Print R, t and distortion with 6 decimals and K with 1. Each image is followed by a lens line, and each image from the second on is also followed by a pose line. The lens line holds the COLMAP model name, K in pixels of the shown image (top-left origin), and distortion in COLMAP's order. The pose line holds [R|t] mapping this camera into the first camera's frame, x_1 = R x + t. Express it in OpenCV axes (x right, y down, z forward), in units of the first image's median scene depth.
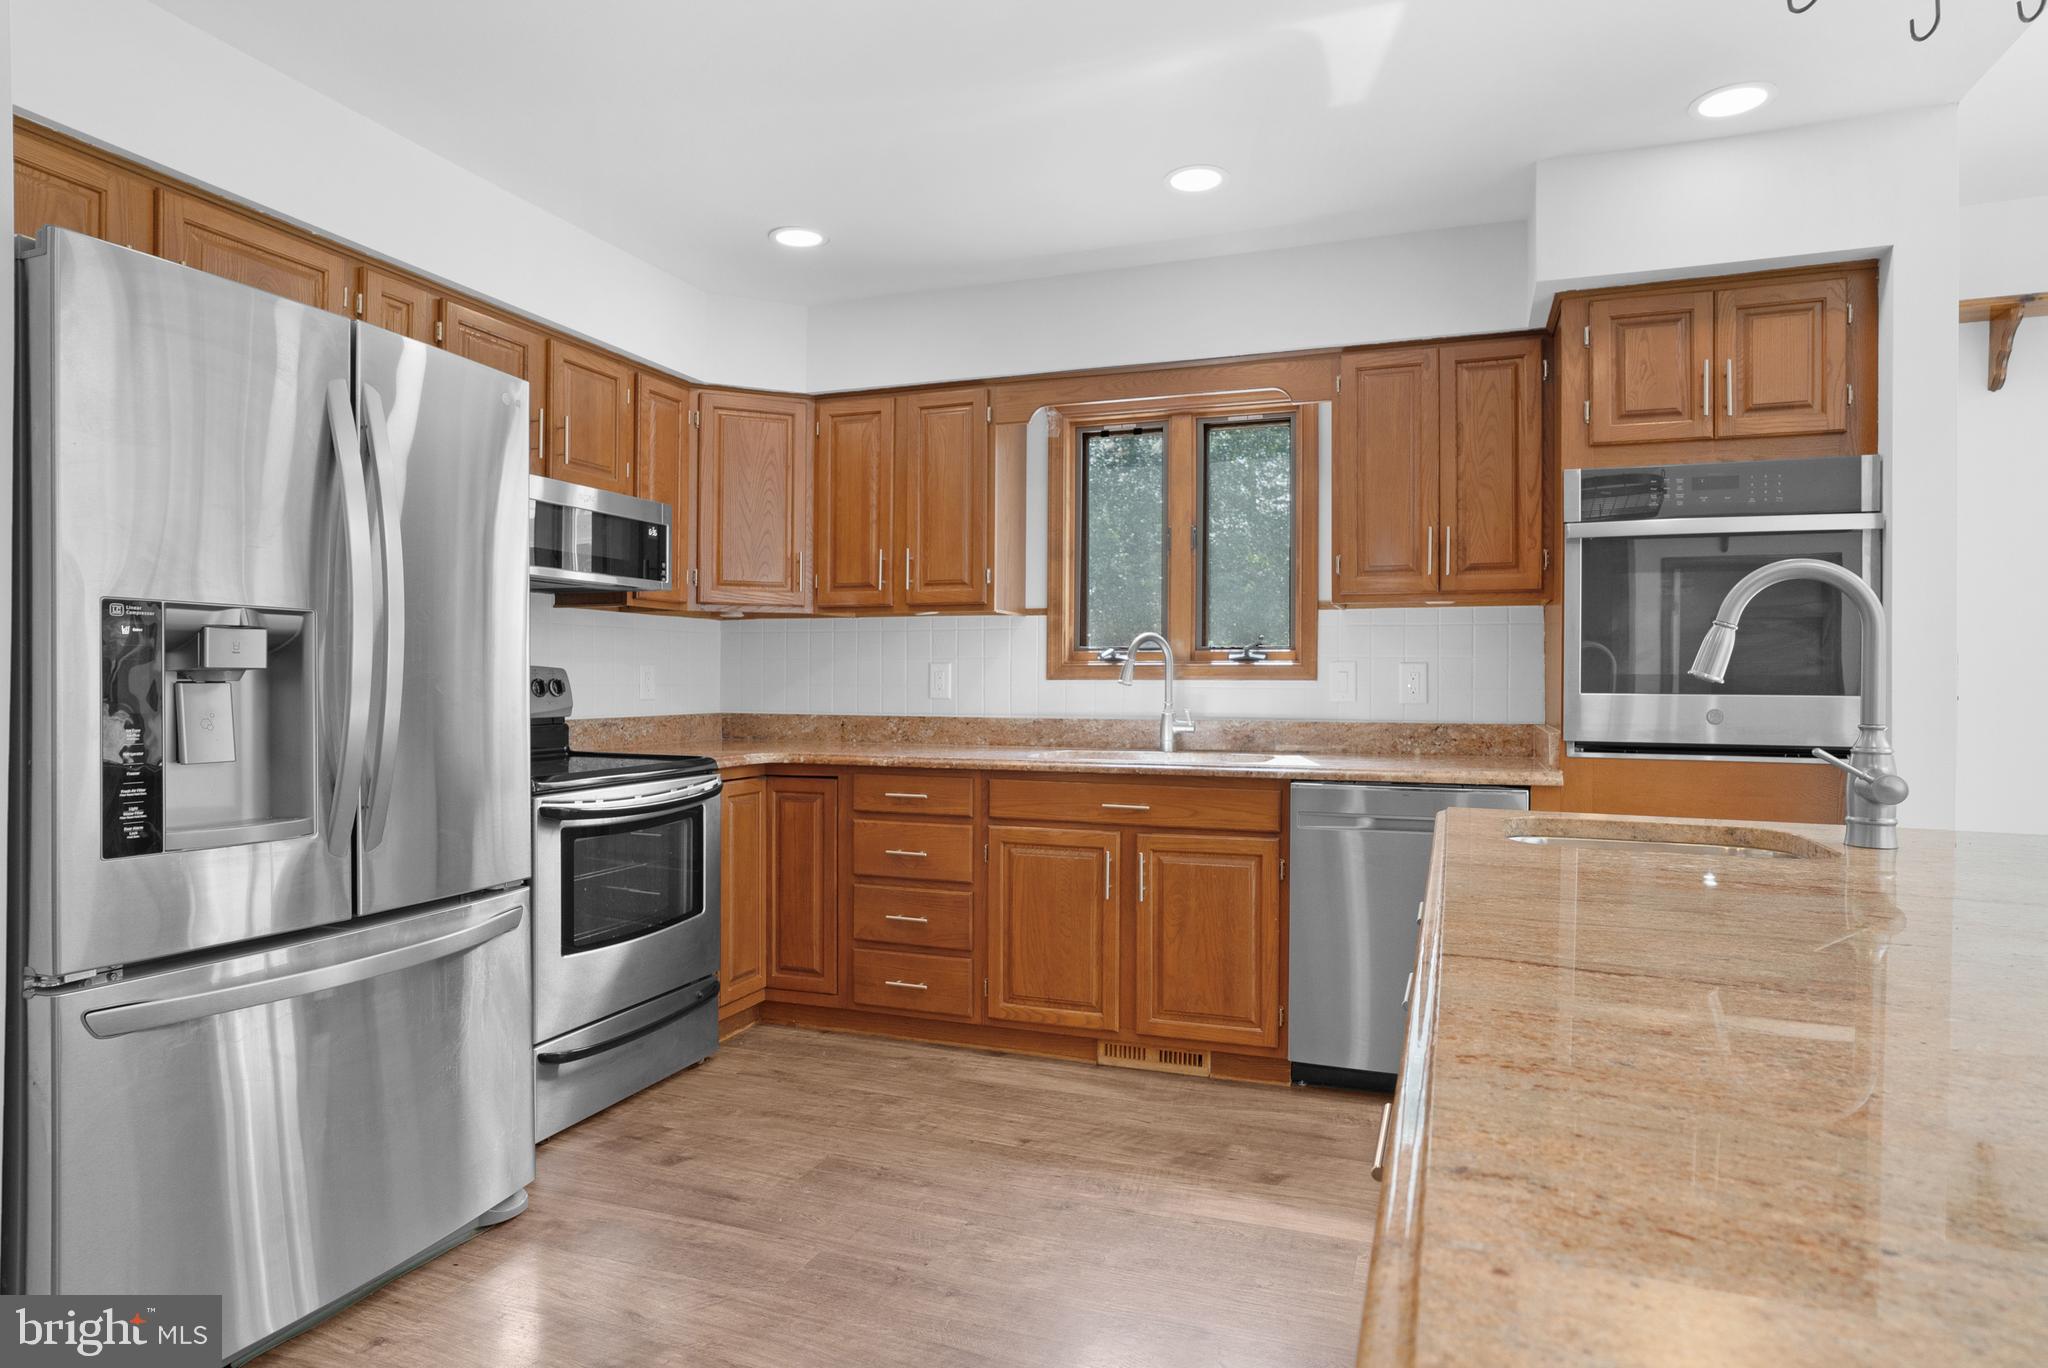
lens RADIAL K [[1170.0, 0, 1013.6], [0, 1170.0, 677.9], [0, 0, 1]] dist [-0.043020, 0.031262]
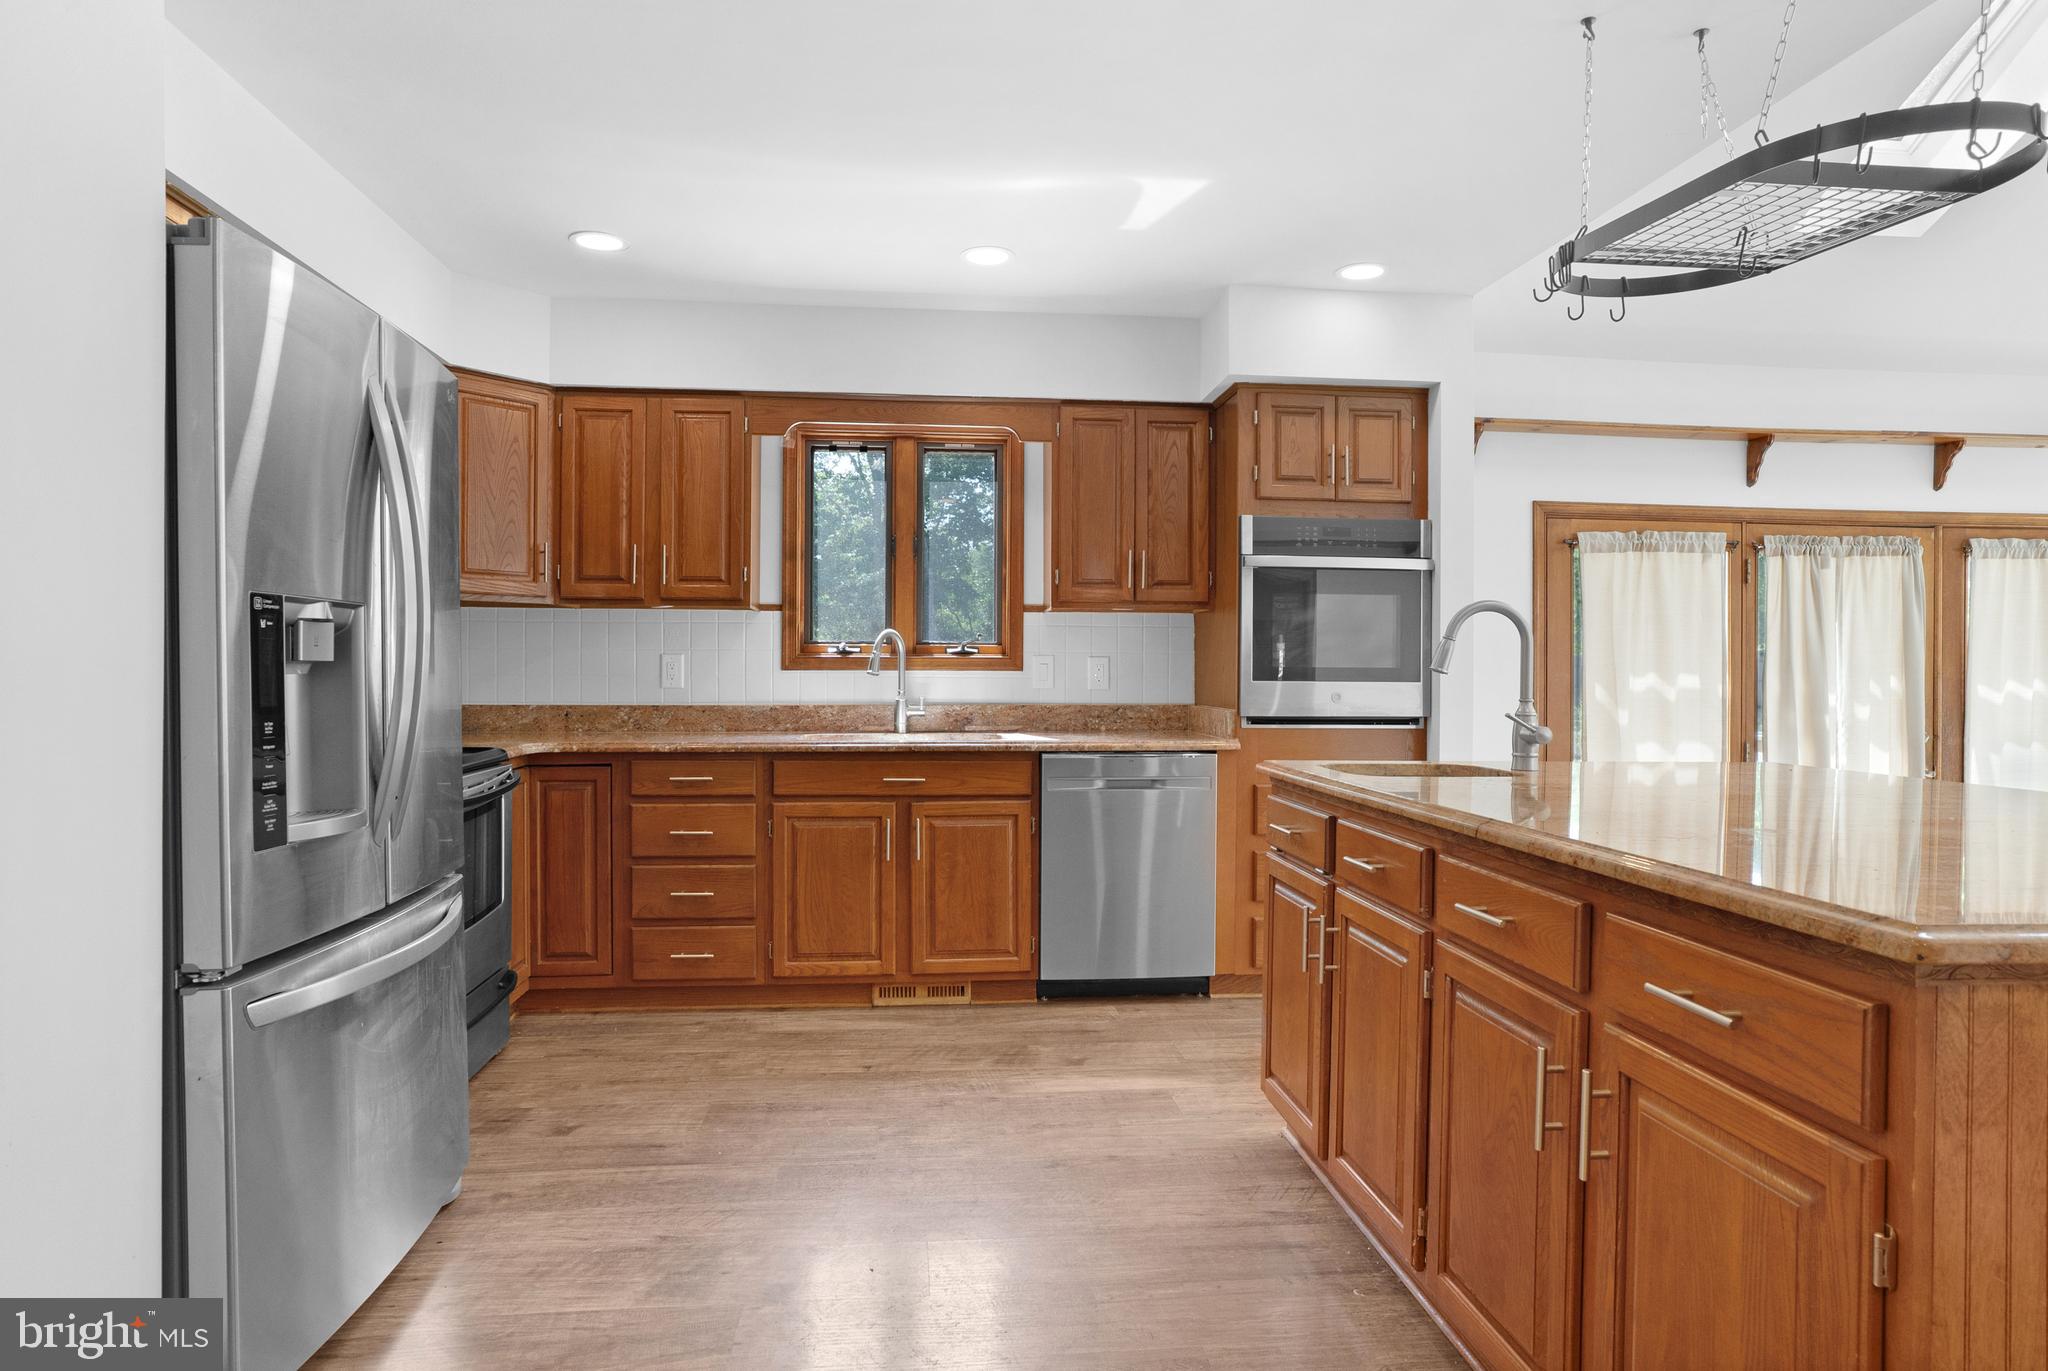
lens RADIAL K [[1178.3, 0, 1022.0], [0, 1178.3, 672.8], [0, 0, 1]] dist [-0.042973, 0.032613]
pose [[0.897208, -0.000780, 0.441608, -0.306119], [-0.001821, 0.999983, 0.005464, -0.002690], [-0.441605, -0.005707, 0.897191, -0.098535]]
